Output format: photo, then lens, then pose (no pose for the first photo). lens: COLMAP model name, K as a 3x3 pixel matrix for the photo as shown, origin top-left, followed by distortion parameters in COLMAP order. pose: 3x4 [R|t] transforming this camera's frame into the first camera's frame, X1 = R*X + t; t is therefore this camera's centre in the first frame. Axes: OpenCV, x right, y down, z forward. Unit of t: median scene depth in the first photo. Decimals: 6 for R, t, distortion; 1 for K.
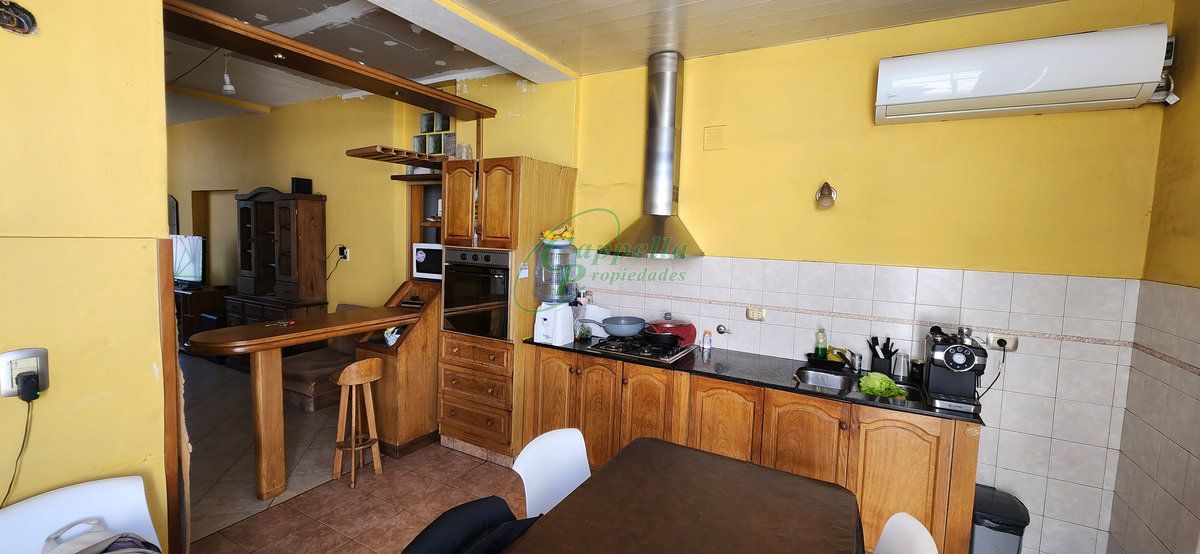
lens RADIAL K [[485.8, 0, 590.8], [0, 485.8, 272.2], [0, 0, 1]] dist [0.001105, -0.000110]
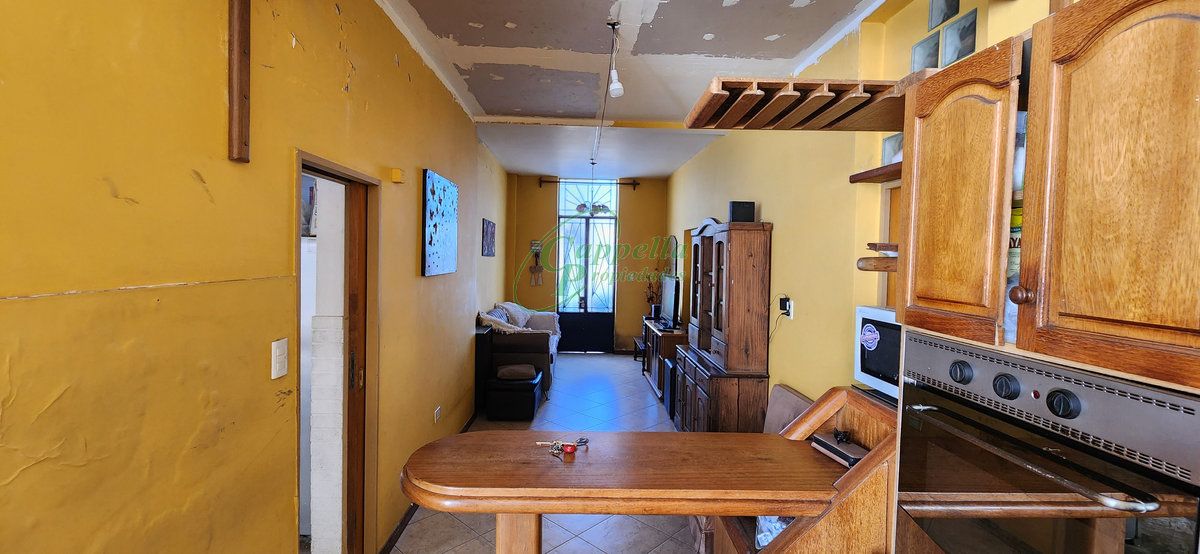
lens RADIAL K [[485.8, 0, 595.0], [0, 485.8, 267.6], [0, 0, 1]] dist [0.001105, -0.000110]
pose [[0.521565, 0.000653, -0.853211, -0.125796], [-0.071417, 0.996524, -0.042894, -0.069738], [0.850217, 0.083305, 0.519799, 0.662688]]
